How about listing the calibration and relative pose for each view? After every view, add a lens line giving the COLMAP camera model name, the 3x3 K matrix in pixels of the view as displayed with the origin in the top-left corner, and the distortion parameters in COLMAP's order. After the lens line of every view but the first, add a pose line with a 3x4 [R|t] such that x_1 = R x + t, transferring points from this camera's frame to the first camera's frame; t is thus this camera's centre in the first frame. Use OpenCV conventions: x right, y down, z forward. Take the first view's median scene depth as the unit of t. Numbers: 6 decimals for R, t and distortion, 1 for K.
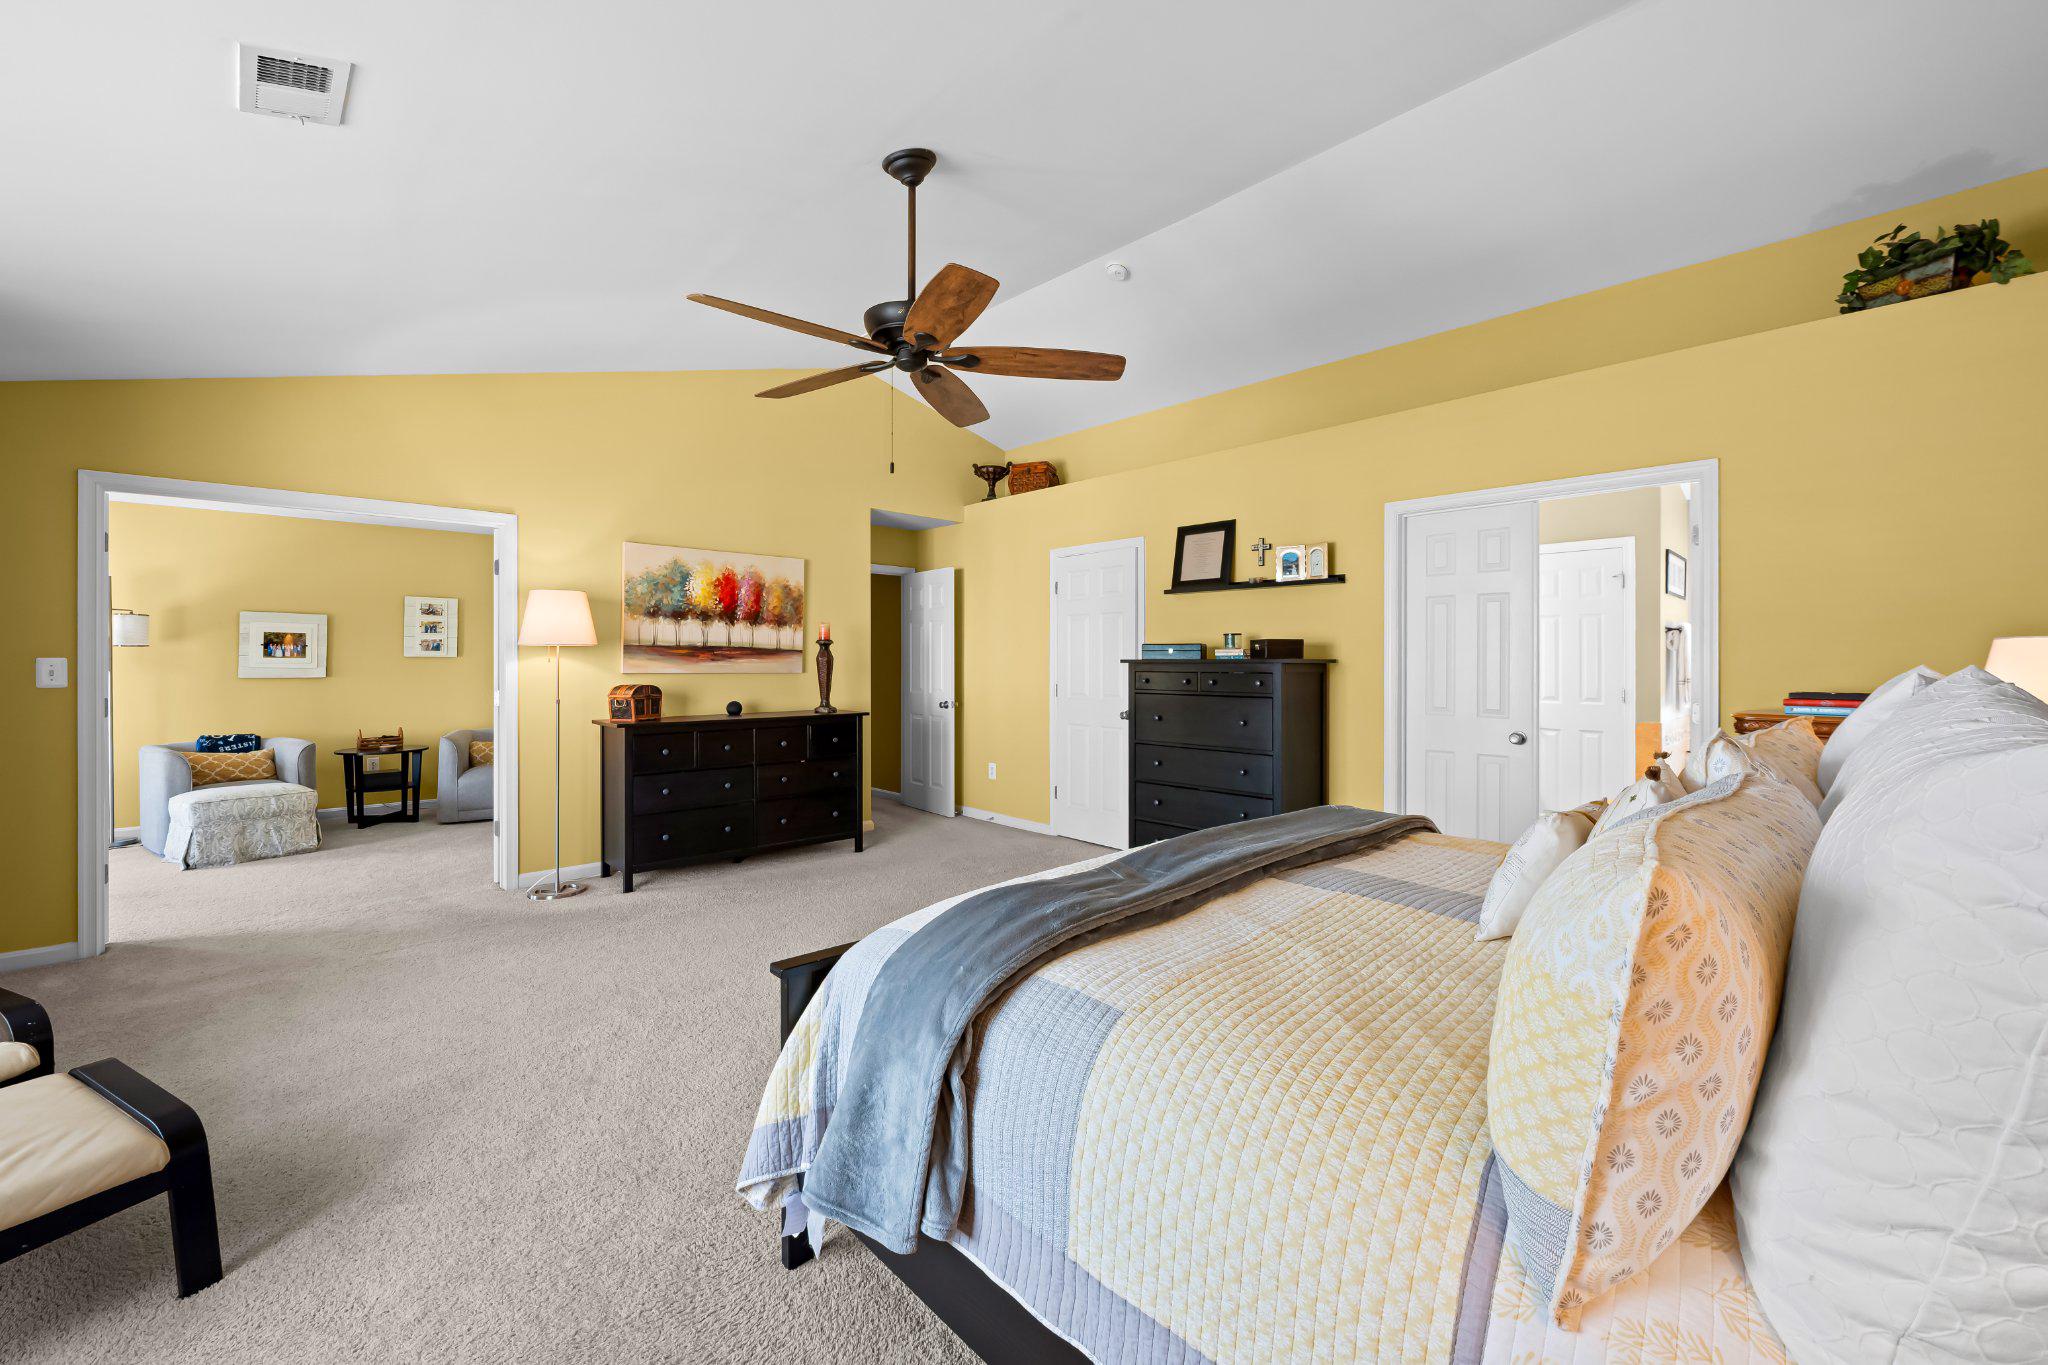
lens RADIAL K [[829.8, 0, 1023.7], [0, 829.8, 655.9], [0, 0, 1]] dist [-0.002524, -0.000449]
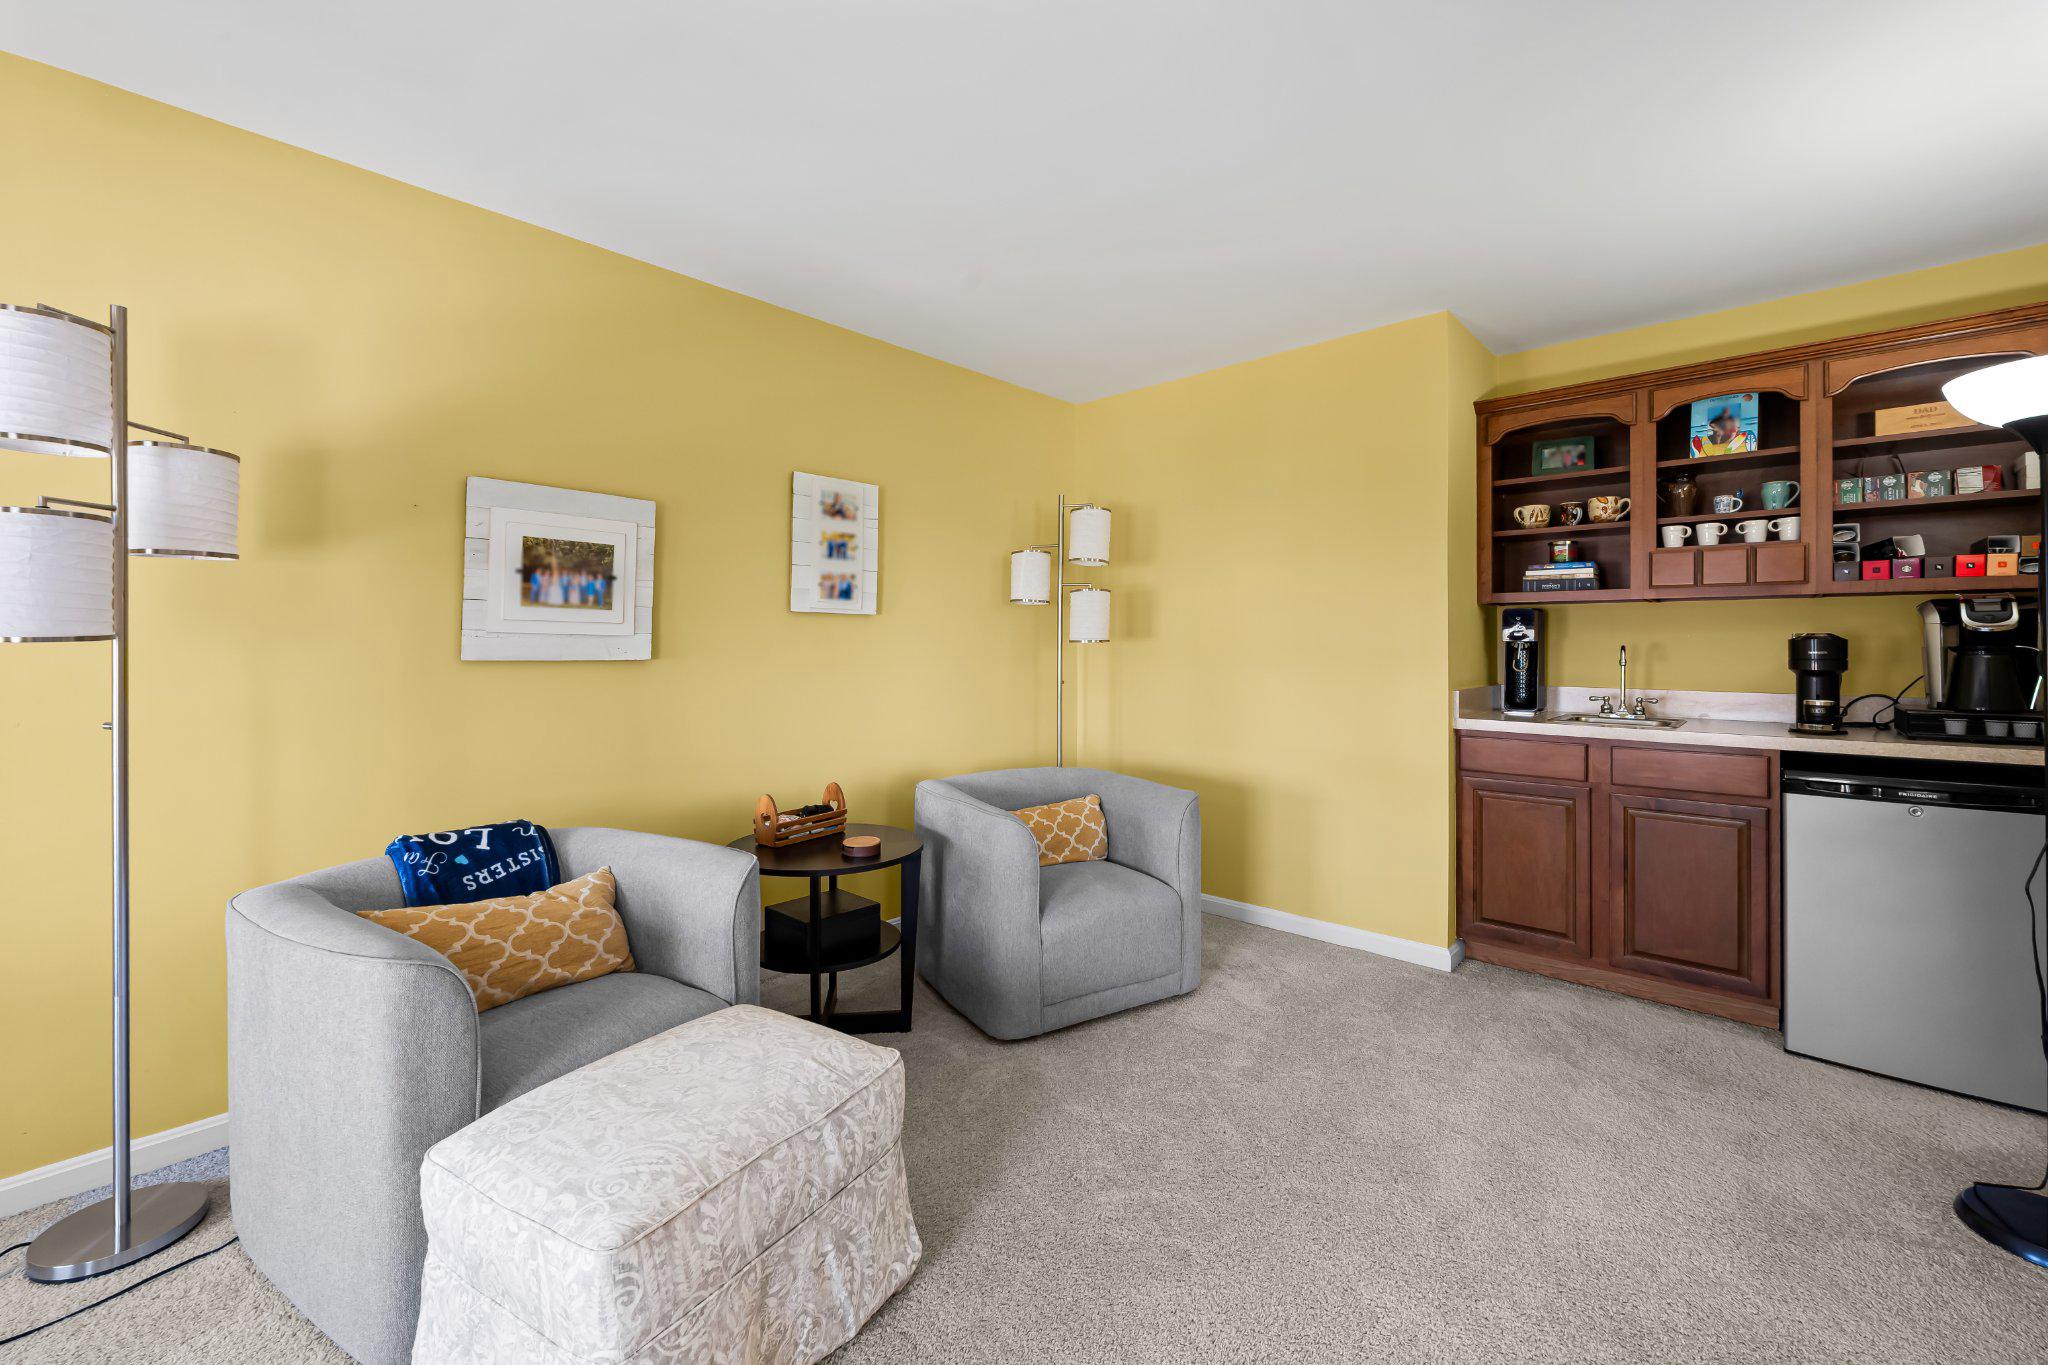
lens RADIAL K [[840.9, 0, 1023.4], [0, 840.9, 634.8], [0, 0, 1]] dist [-0.002703, -0.000367]
pose [[0.997900, 0.002777, 0.064718, -0.715023], [-0.002255, 0.999964, -0.008131, 0.017613], [-0.064738, 0.007968, 0.997870, 0.607843]]
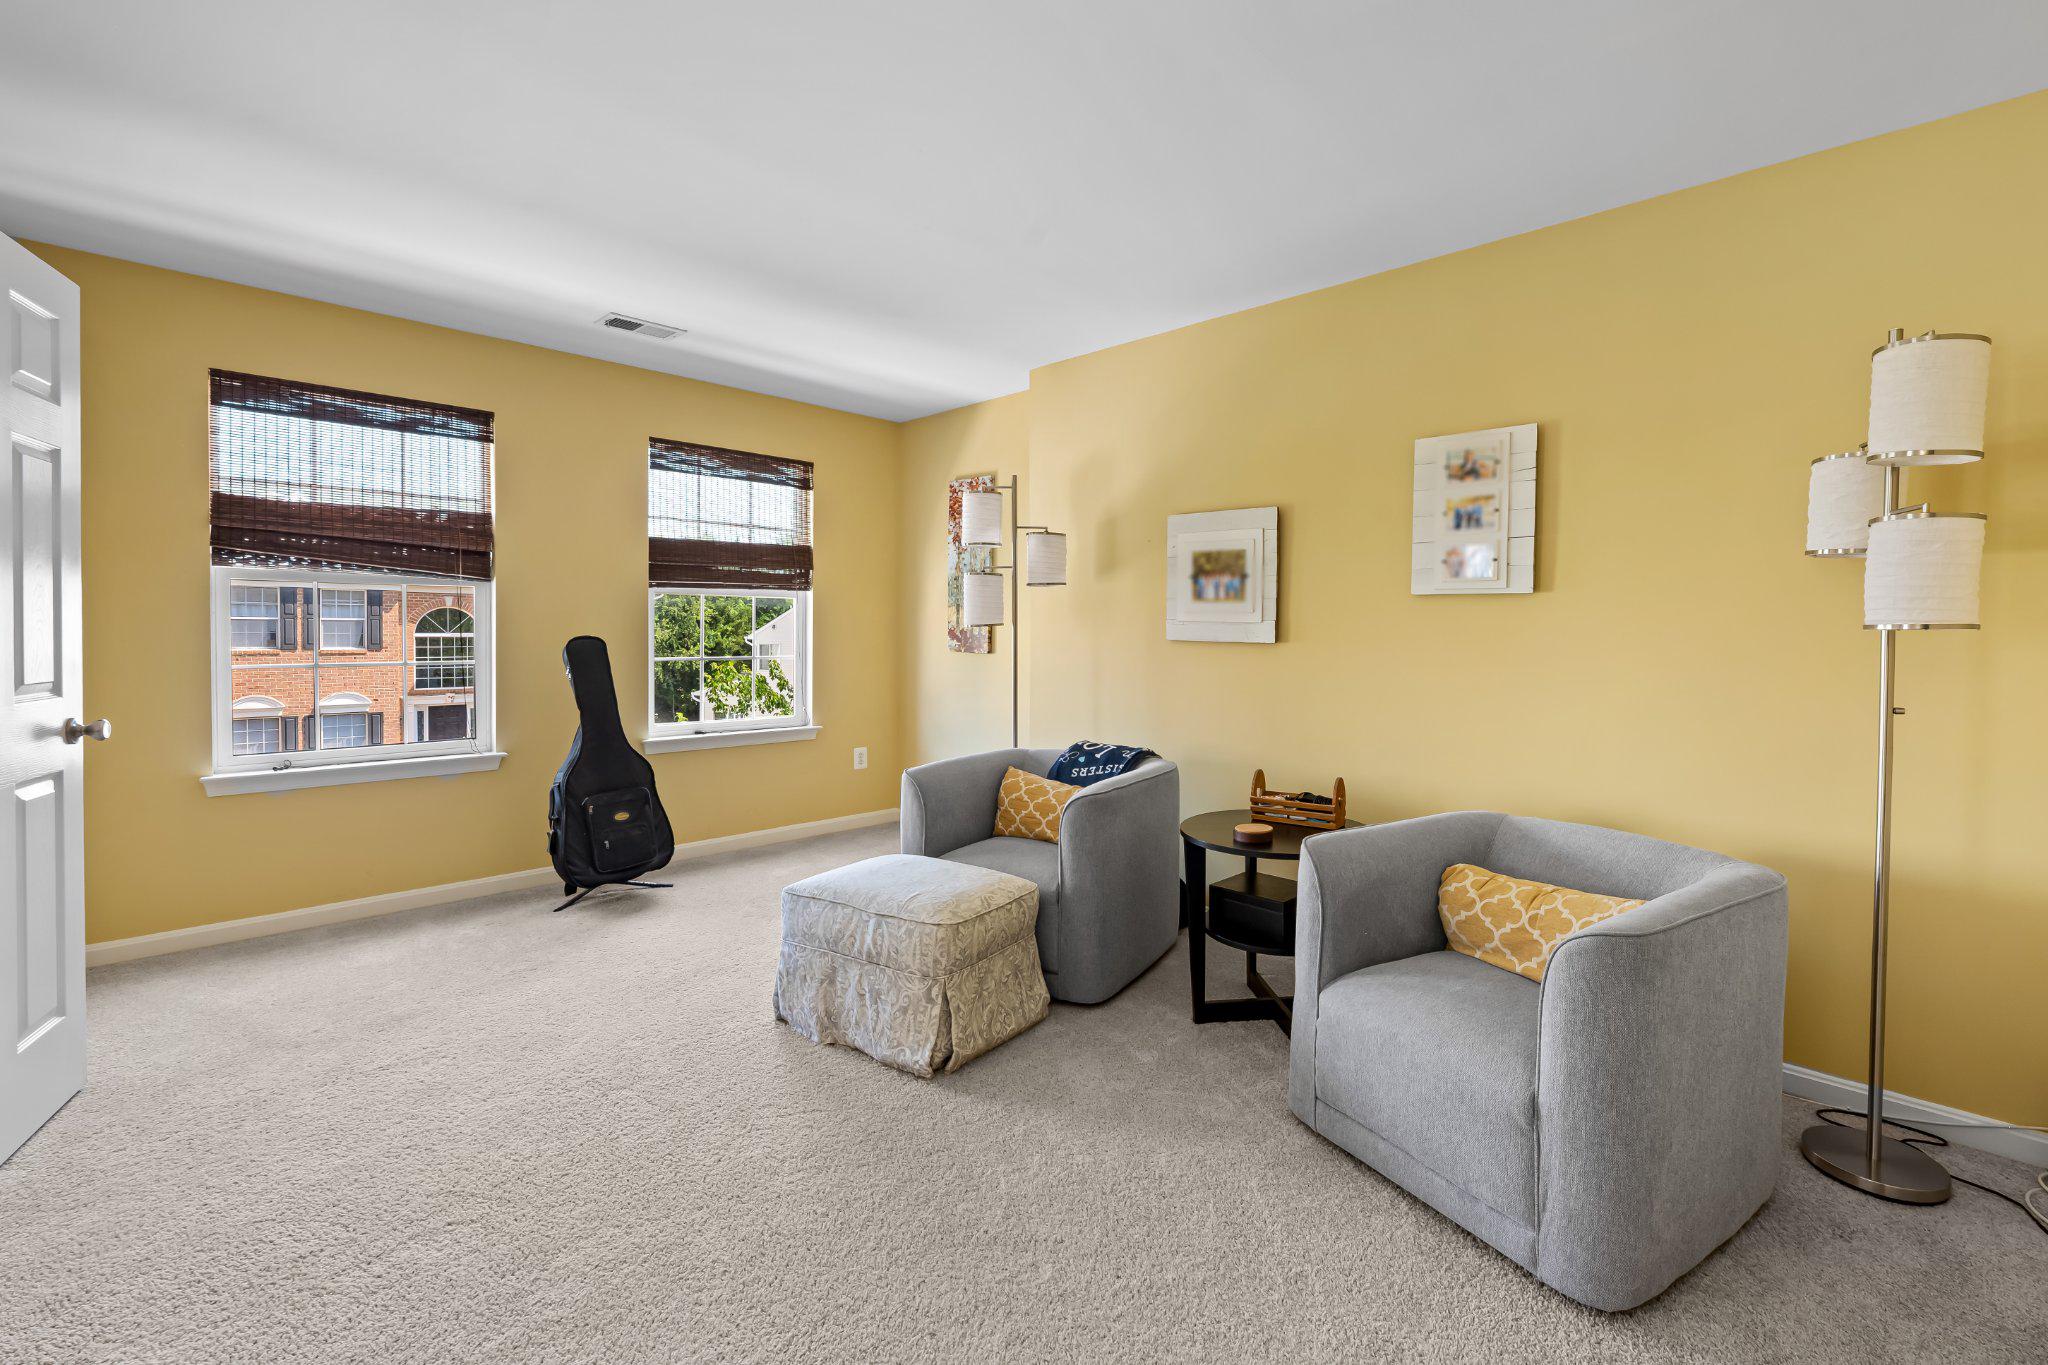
lens RADIAL K [[881.5, 0, 1090.0], [0, 881.5, 643.9], [0, 0, 1]] dist [-0.000297, -0.000063]
pose [[0.074421, 0.018574, -0.997054, -0.374565], [-0.005778, 0.999818, 0.018194, 0.018734], [0.997210, 0.004407, 0.074515, 0.891123]]
